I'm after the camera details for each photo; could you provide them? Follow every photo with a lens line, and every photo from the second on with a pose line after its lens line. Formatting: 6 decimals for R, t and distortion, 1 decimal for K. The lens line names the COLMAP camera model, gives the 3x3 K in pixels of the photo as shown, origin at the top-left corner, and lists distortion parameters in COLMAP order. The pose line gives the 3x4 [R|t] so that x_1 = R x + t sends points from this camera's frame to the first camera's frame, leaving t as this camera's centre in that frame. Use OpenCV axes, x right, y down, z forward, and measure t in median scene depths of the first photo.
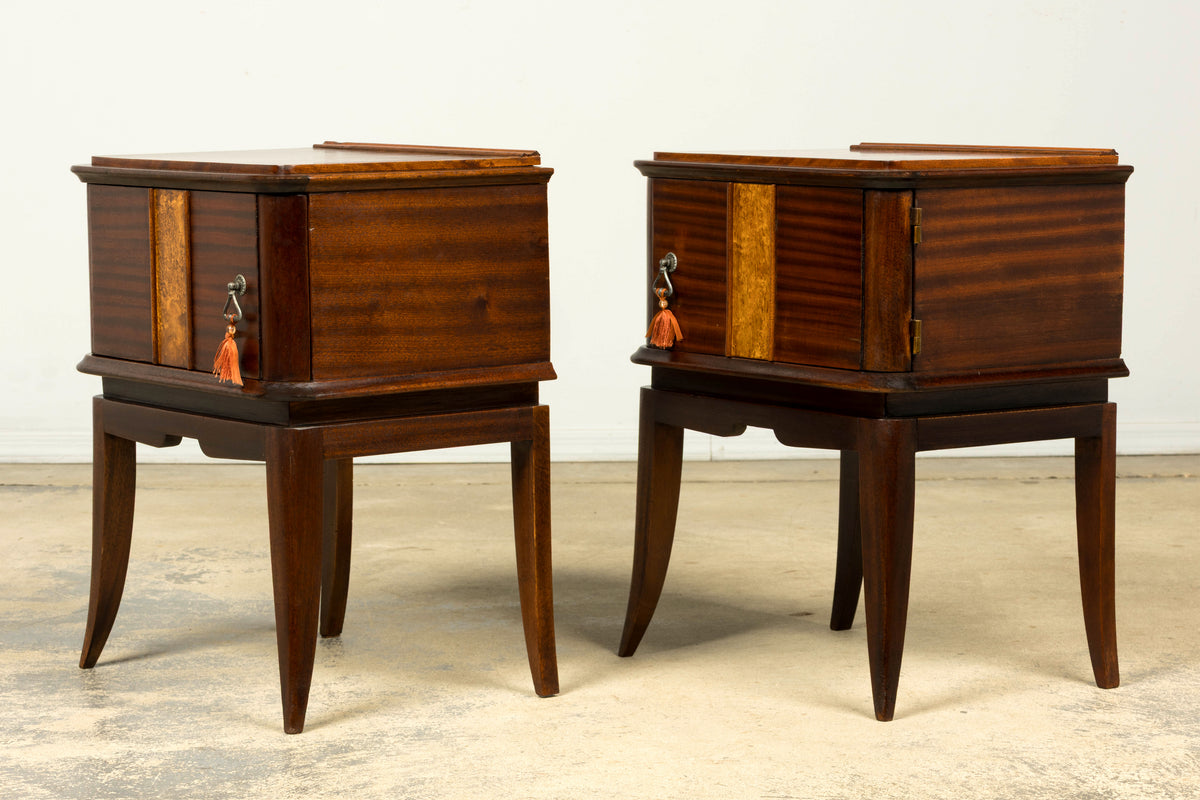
lens RADIAL K [[2783.8, 0, 563.2], [0, 2783.8, 399.9], [0, 0, 1]] dist [-0.036511, 0.014853]
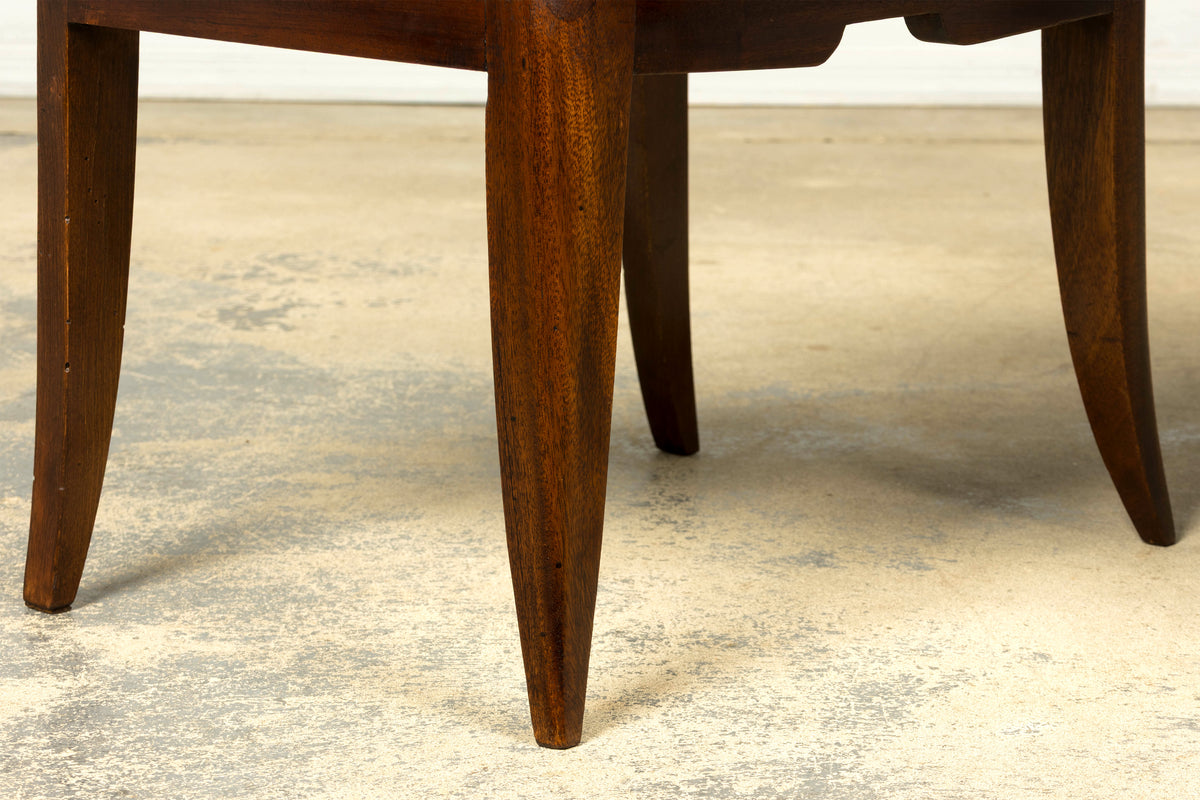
lens RADIAL K [[2416.5, 0, 600.0], [0, 2416.5, 400.0], [0, 0, 1]] dist [-0.027411, 0.200586]
pose [[0.999705, 0.014796, -0.019273, -0.063742], [-0.011970, 0.990177, 0.139307, 0.015931], [0.021144, -0.139035, 0.990062, 0.562107]]
